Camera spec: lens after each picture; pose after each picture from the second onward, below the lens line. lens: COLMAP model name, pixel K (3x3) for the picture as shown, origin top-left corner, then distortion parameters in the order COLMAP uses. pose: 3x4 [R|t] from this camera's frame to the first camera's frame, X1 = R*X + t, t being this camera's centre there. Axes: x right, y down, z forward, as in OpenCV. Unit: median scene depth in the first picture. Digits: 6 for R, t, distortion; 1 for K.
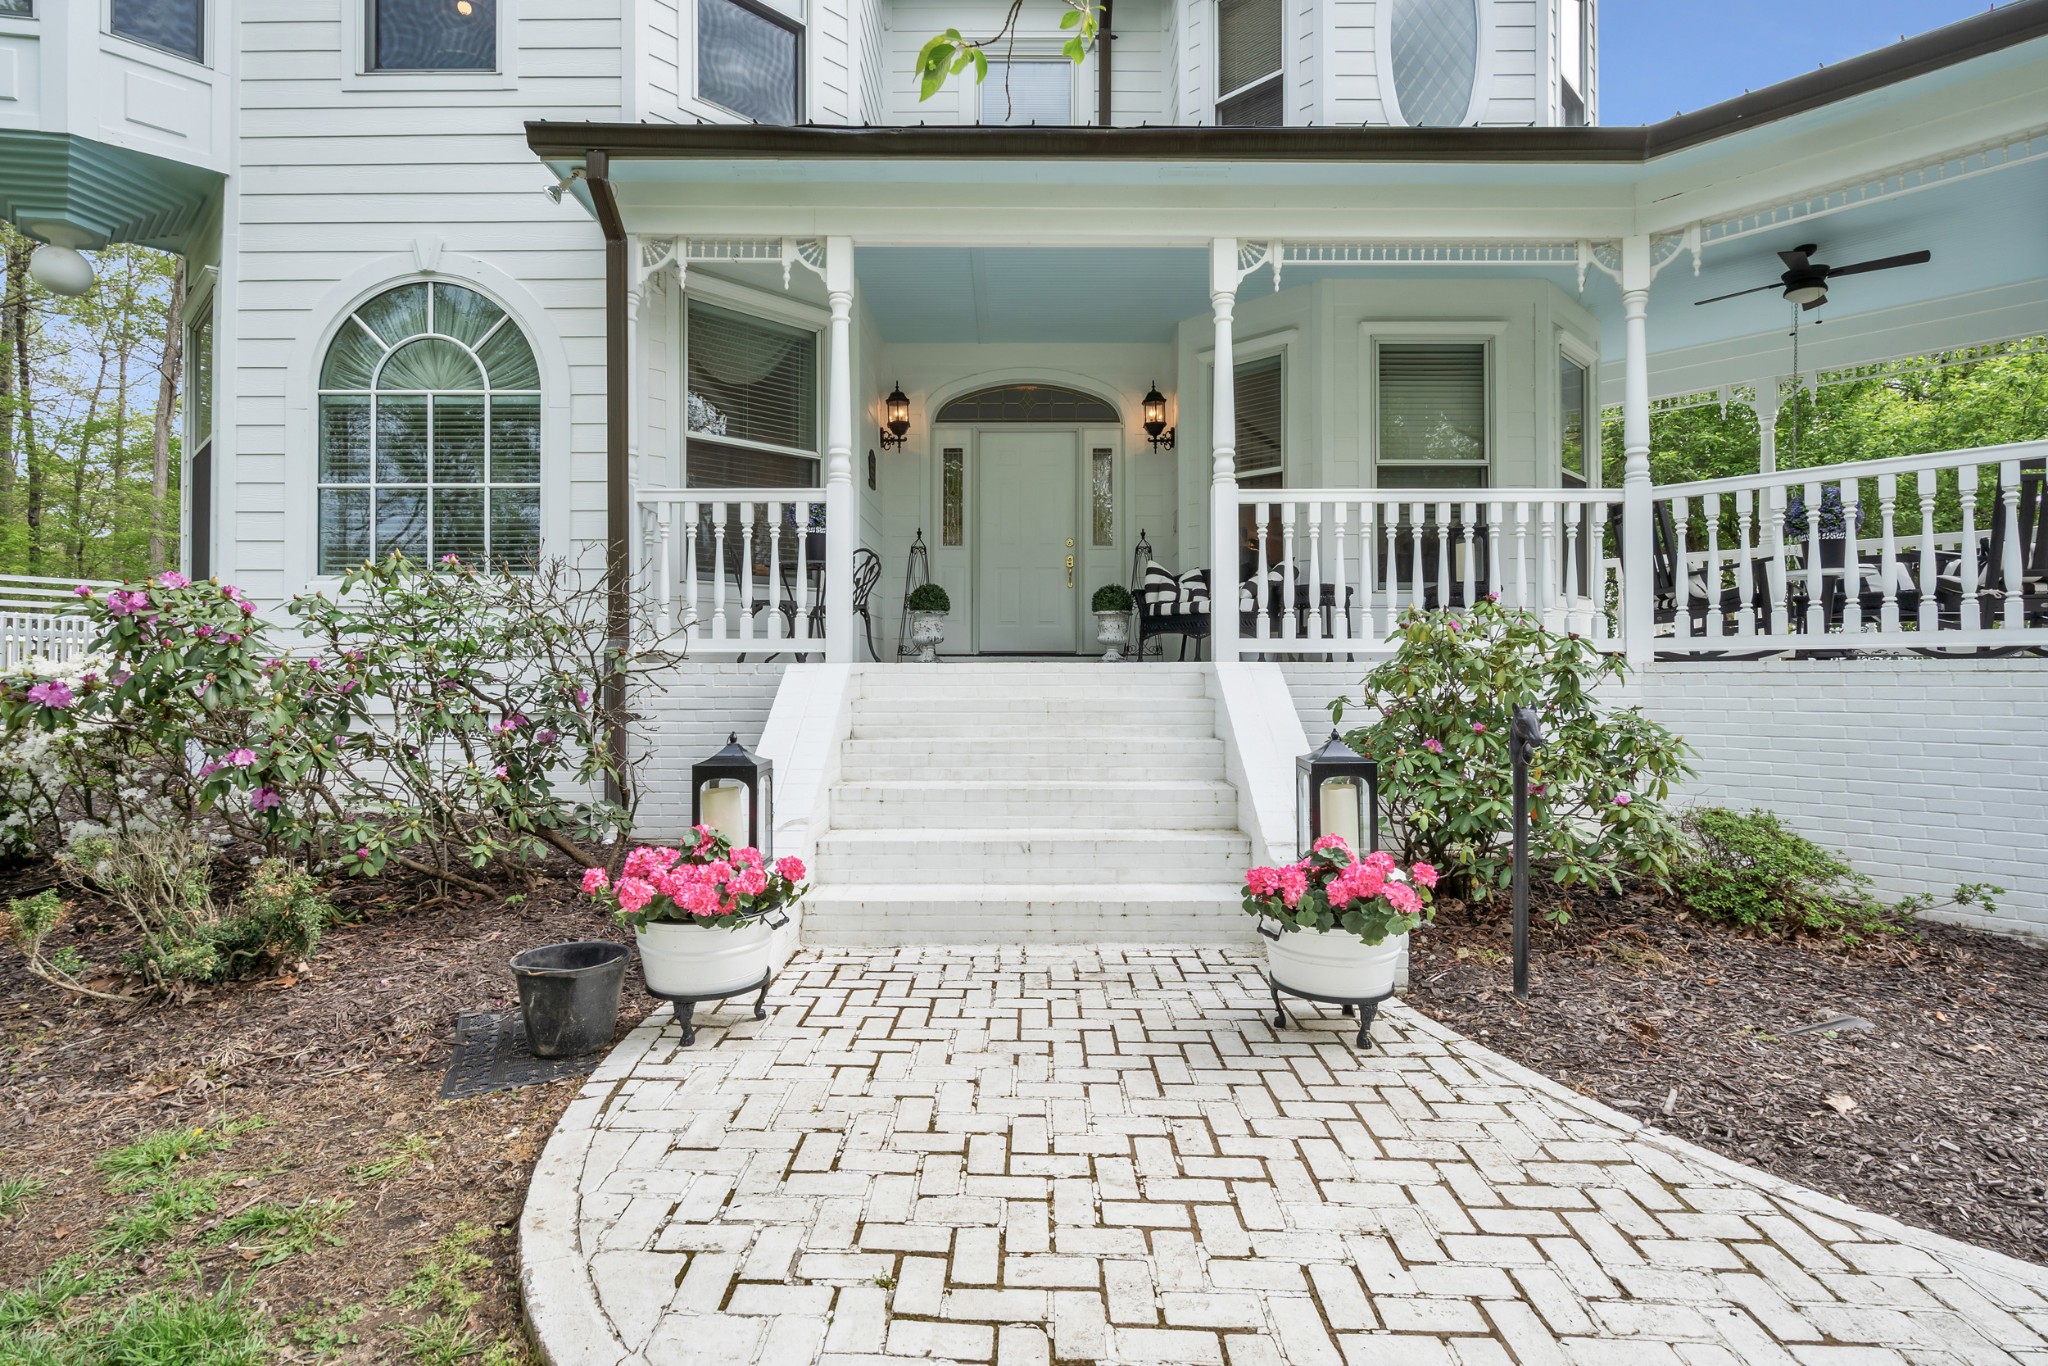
lens RADIAL K [[941.6, 0, 1021.6], [0, 941.6, 679.4], [0, 0, 1]] dist [-0.006534, -0.000553]
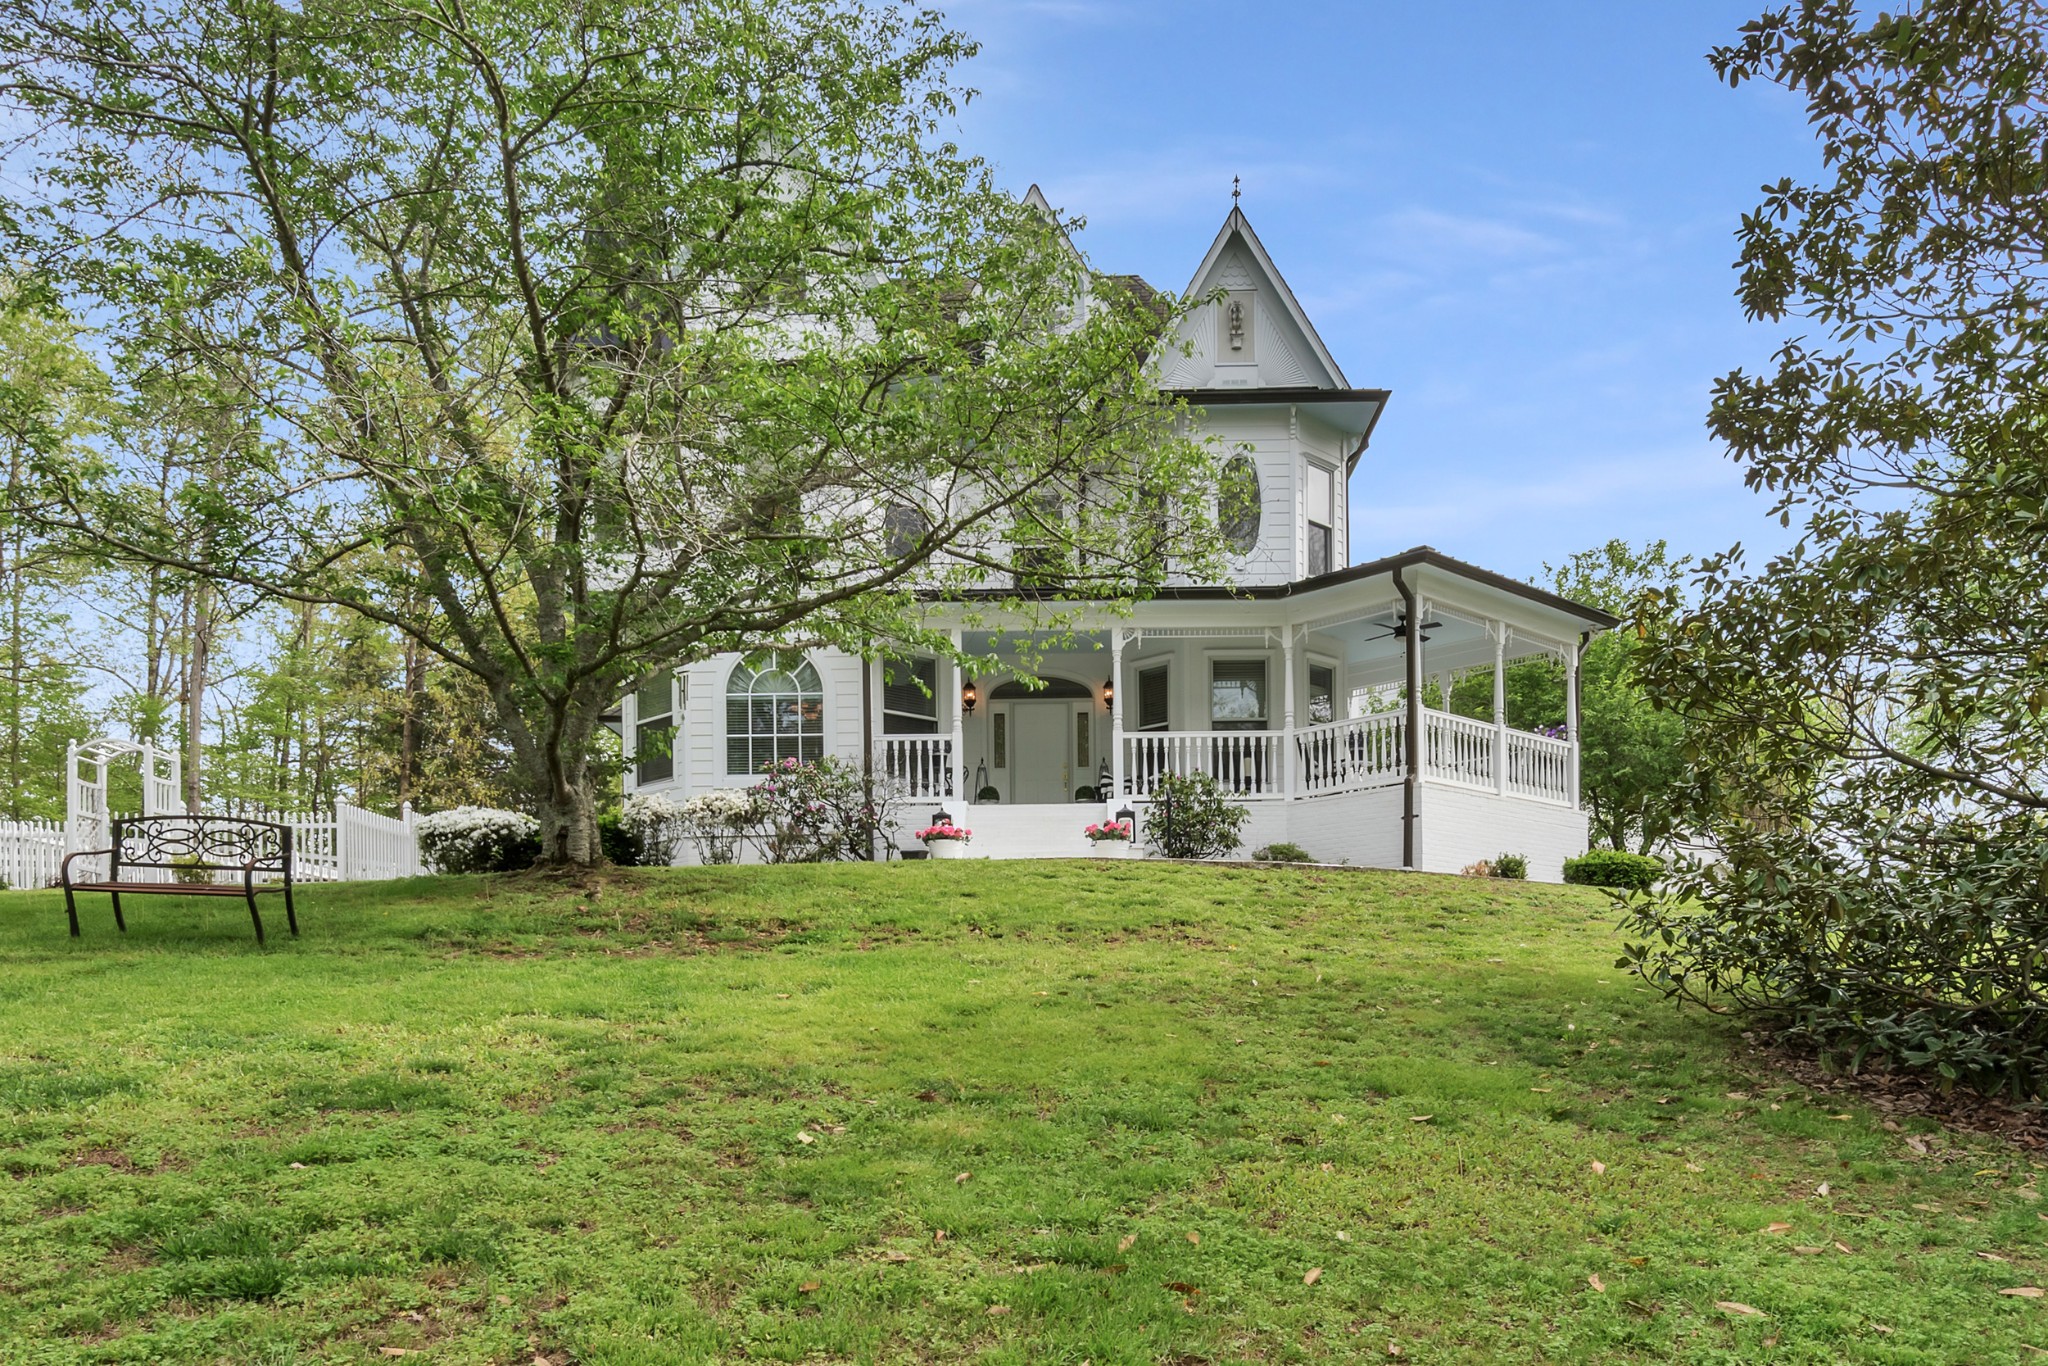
lens RADIAL K [[941.6, 0, 1021.6], [0, 941.6, 679.4], [0, 0, 1]] dist [-0.006534, -0.000553]
pose [[0.999582, -0.014056, -0.025282, 0.029452], [0.007220, 0.967572, -0.252490, 0.223138], [0.028011, 0.252202, 0.967269, -1.114572]]
